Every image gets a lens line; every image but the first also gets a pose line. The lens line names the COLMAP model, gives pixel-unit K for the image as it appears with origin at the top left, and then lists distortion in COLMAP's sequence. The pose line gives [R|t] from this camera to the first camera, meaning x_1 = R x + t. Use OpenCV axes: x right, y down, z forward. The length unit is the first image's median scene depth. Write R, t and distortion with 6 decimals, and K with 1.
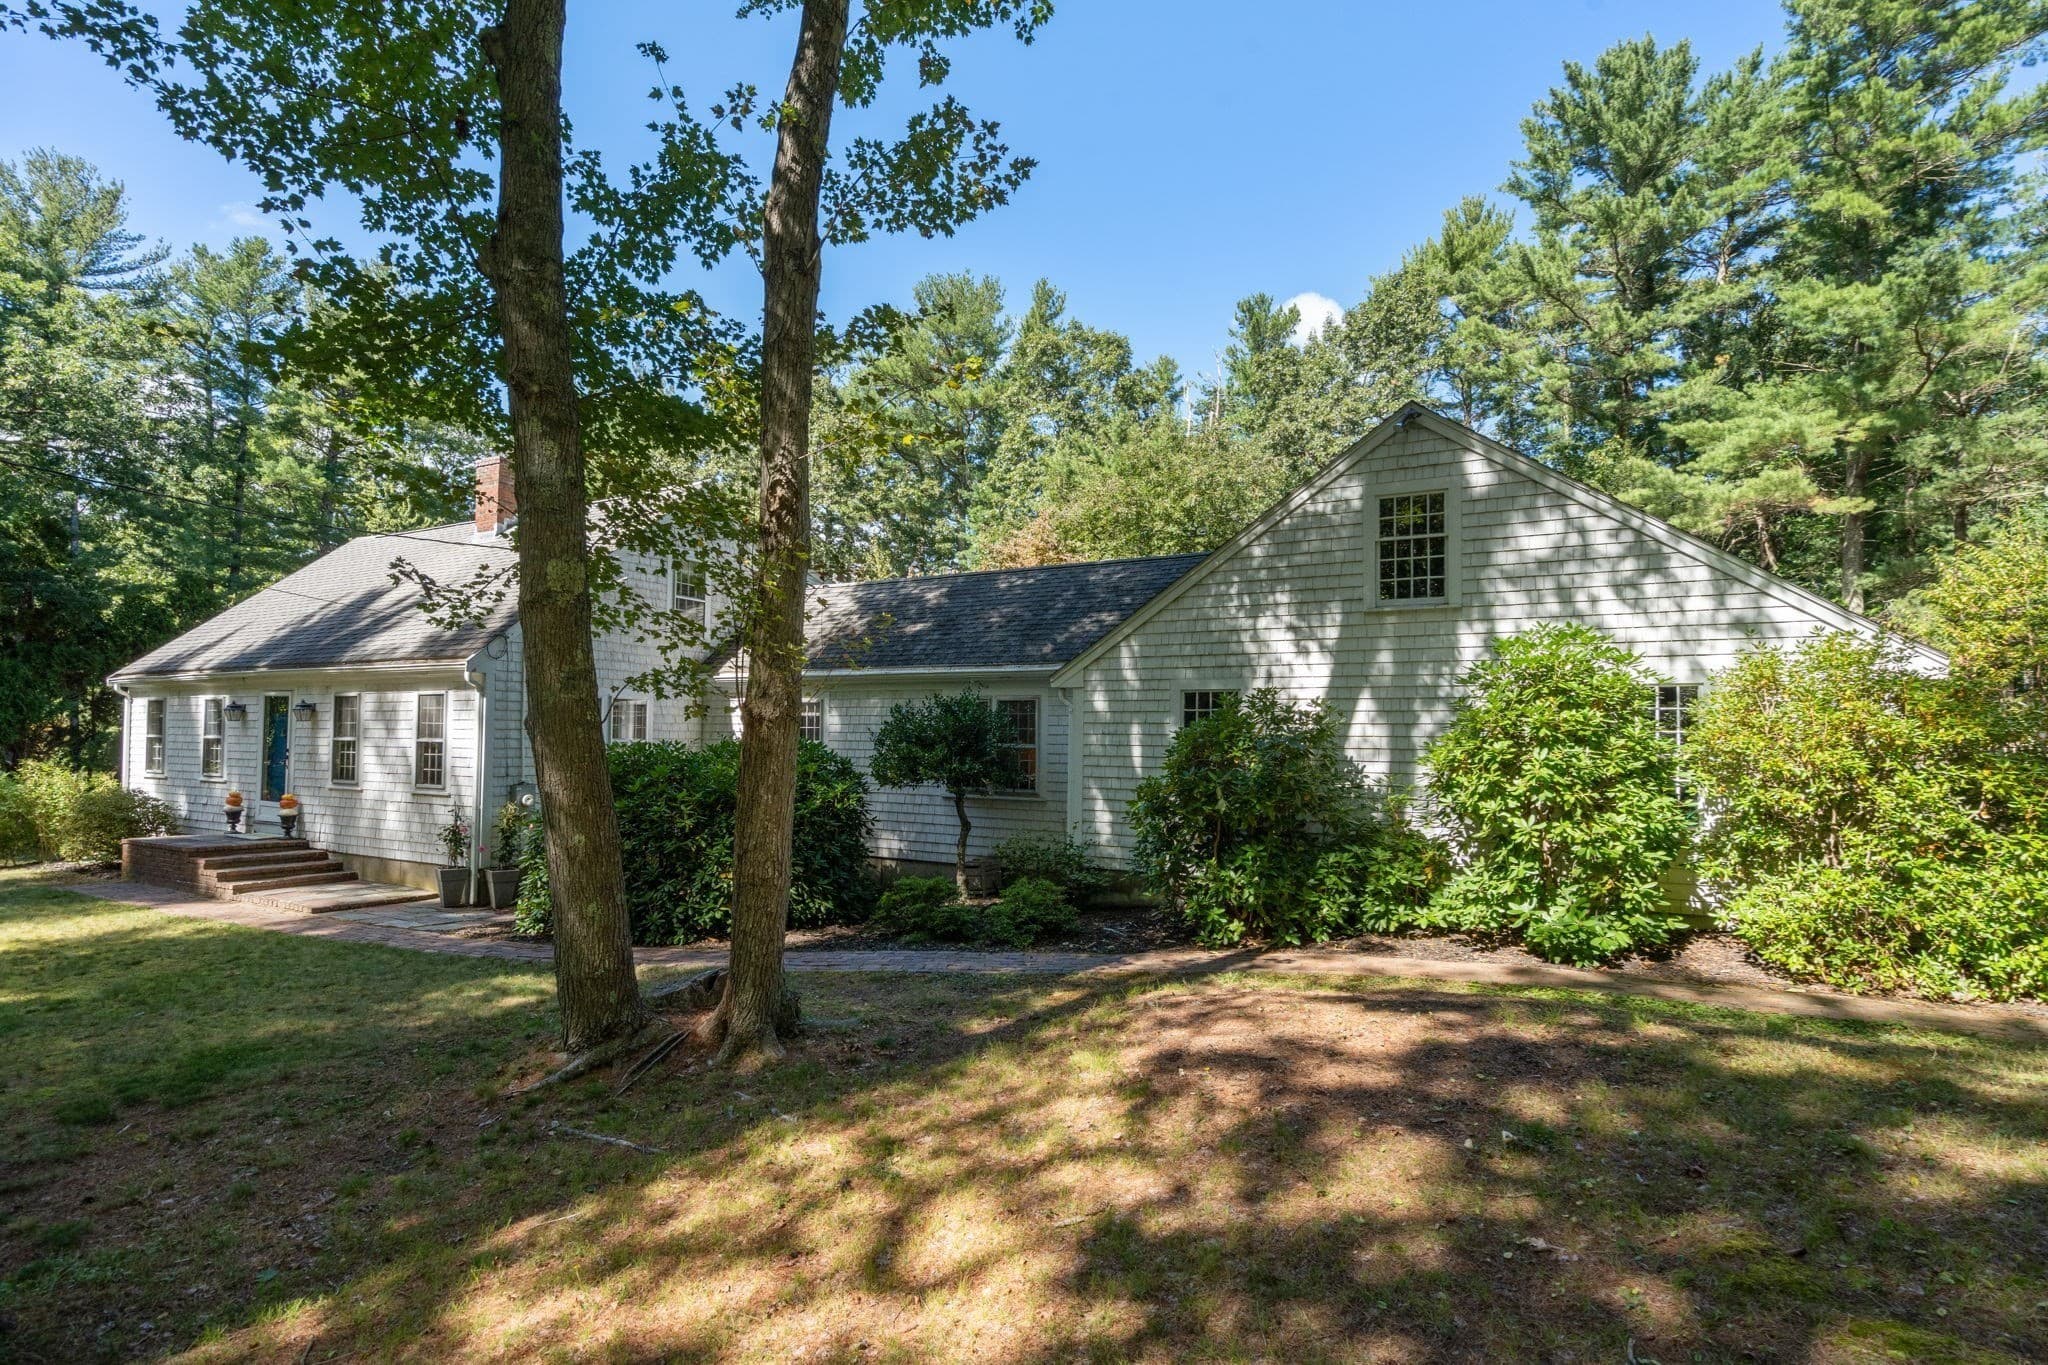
lens RADIAL K [[937.6, 0, 1016.9], [0, 937.6, 682.4], [0, 0, 1]] dist [0.017424, 0.000338]
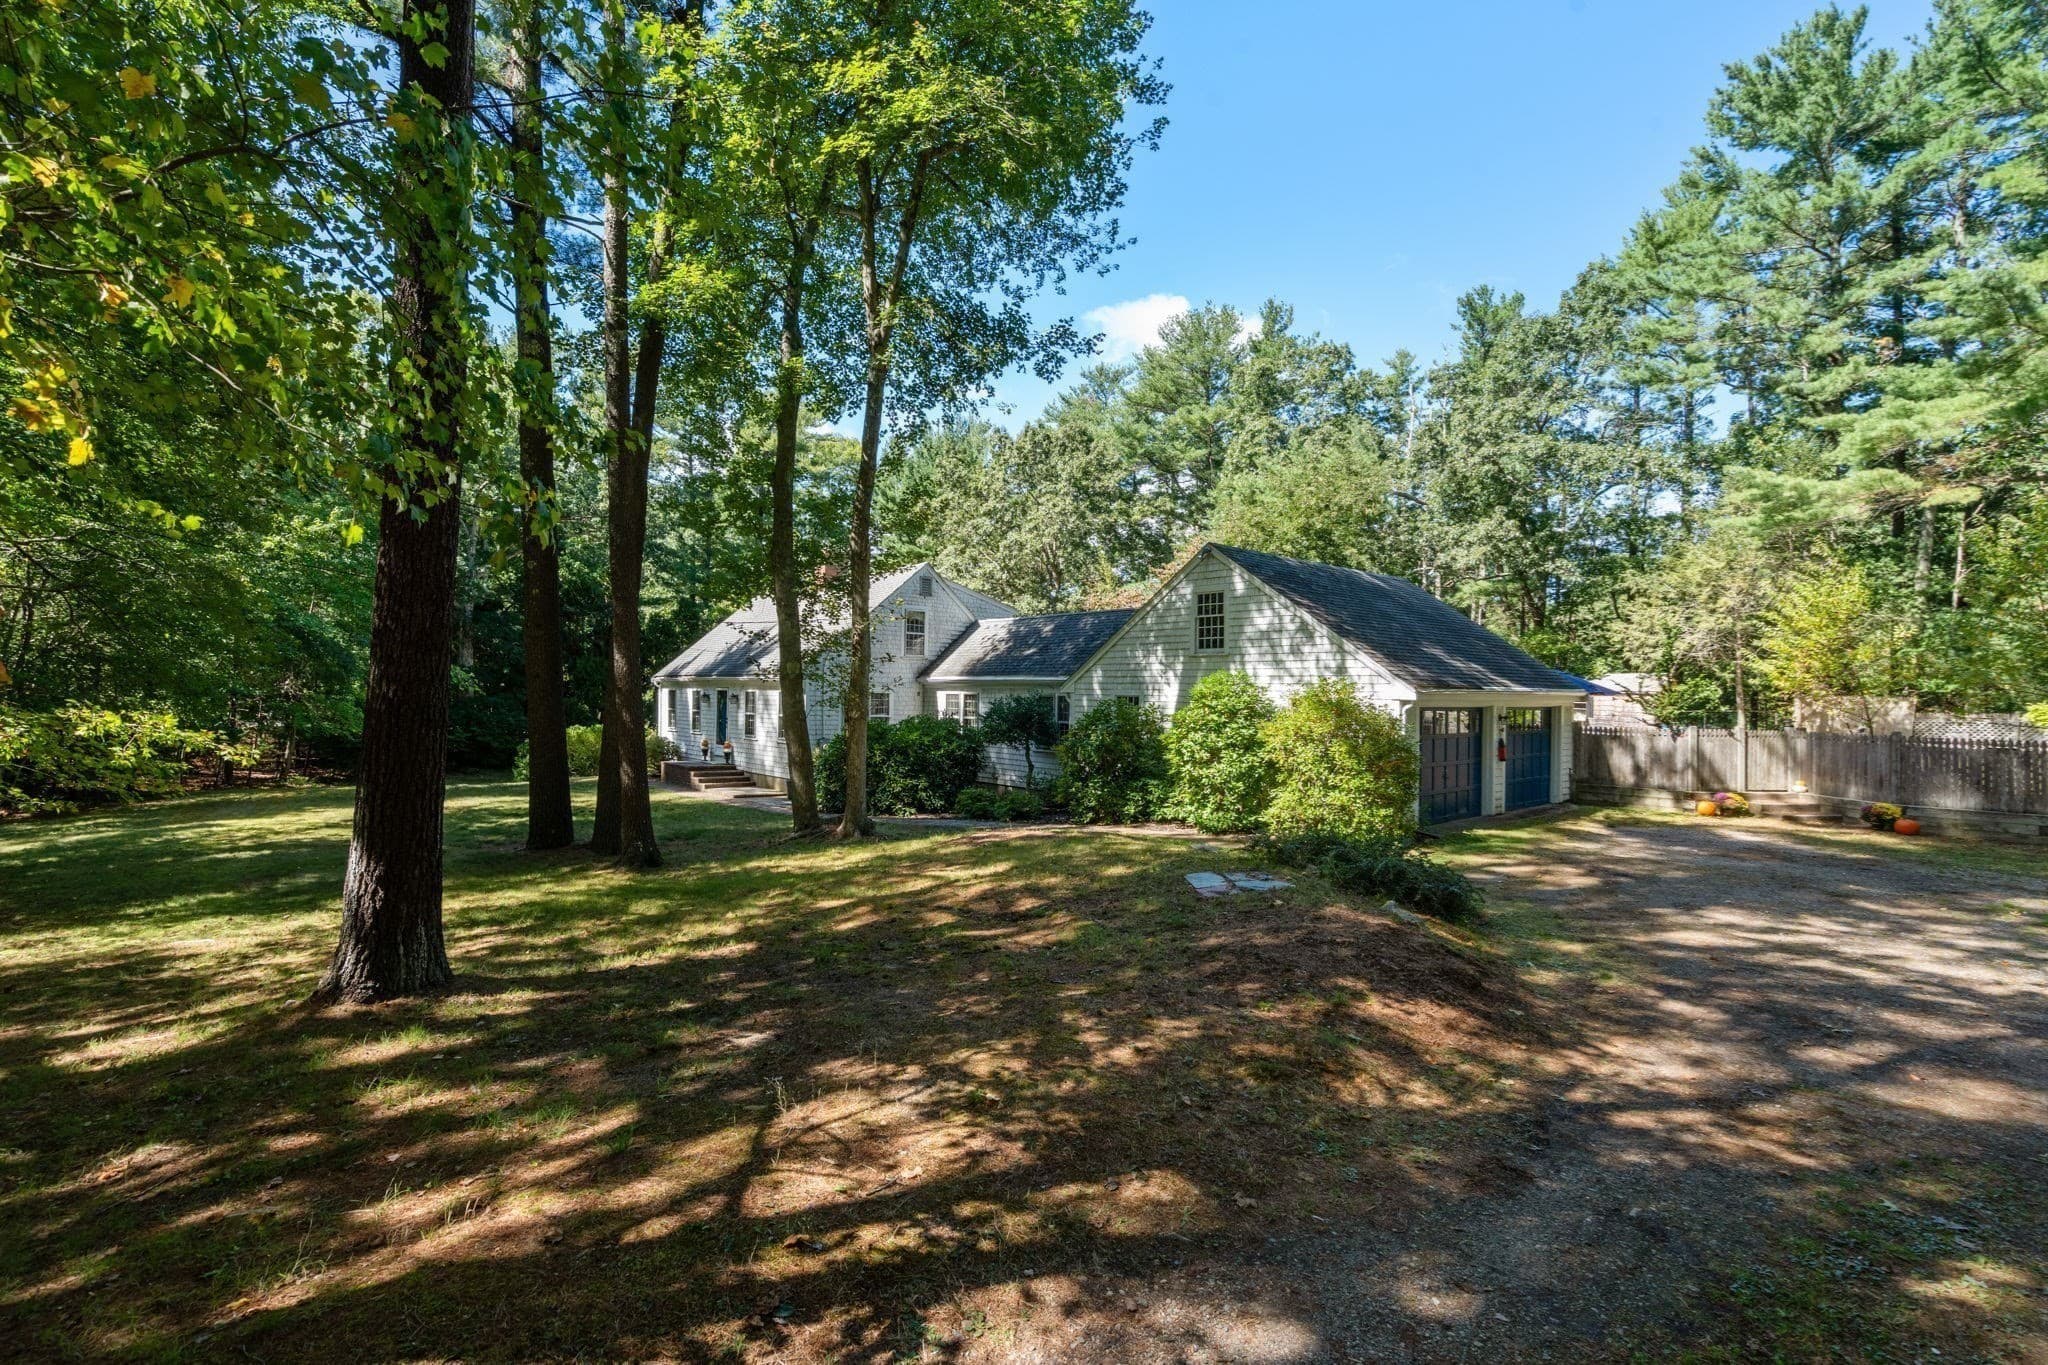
lens RADIAL K [[937.6, 0, 1027.3], [0, 937.6, 687.3], [0, 0, 1]] dist [0.017424, 0.000338]
pose [[0.933324, -0.000247, -0.359036, 0.499892], [0.018156, 0.998753, 0.046508, -0.072210], [0.358577, -0.049926, 0.932164, -0.572570]]
